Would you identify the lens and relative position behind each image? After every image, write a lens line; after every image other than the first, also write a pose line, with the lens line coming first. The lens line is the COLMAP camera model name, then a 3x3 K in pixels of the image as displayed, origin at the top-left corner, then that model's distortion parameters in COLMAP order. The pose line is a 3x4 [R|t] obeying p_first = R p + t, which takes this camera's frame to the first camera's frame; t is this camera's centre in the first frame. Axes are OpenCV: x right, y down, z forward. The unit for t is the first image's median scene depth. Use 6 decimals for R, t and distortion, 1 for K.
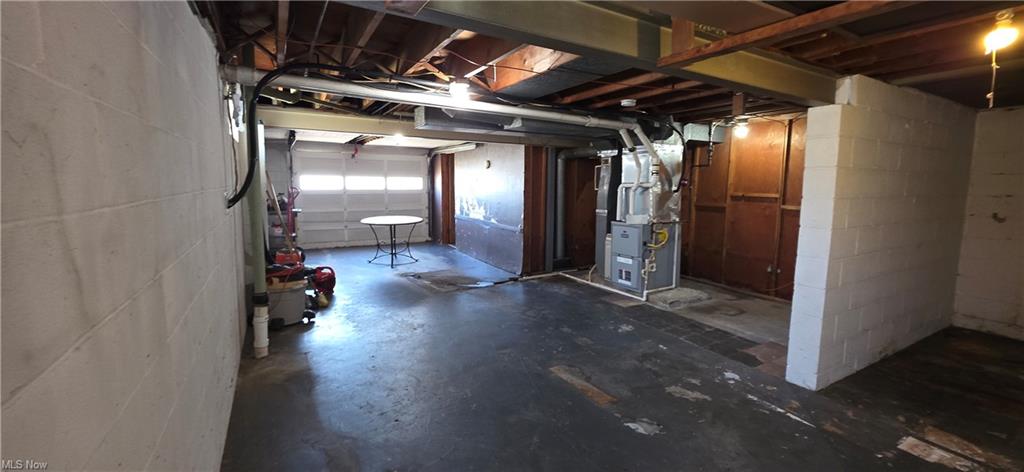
lens RADIAL K [[410.4, 0, 514.9], [0, 410.4, 222.8], [0, 0, 1]] dist [0.001190, 0.000185]
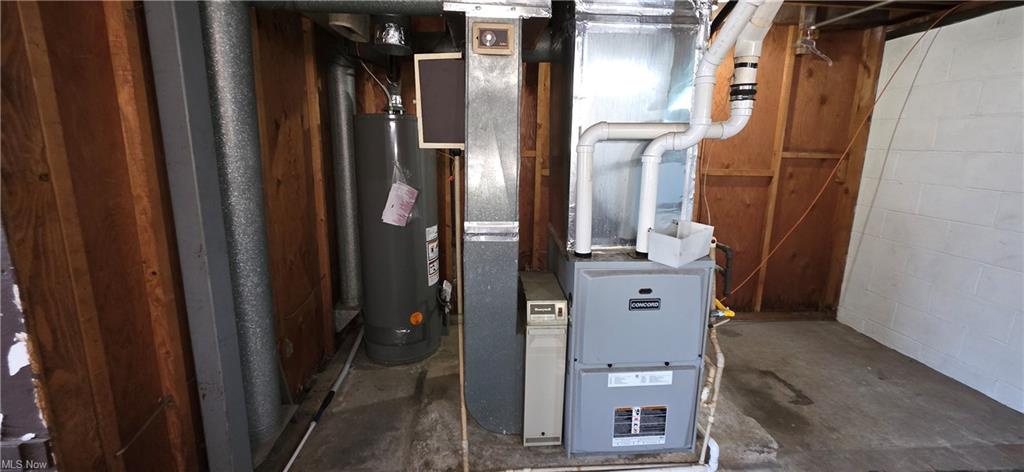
lens RADIAL K [[410.4, 0, 514.9], [0, 410.4, 222.8], [0, 0, 1]] dist [0.001190, 0.000185]
pose [[0.427846, -0.177290, 0.886293, -0.025564], [0.078898, 0.984157, 0.158779, -0.080348], [-0.900401, 0.001994, 0.435055, 0.947897]]
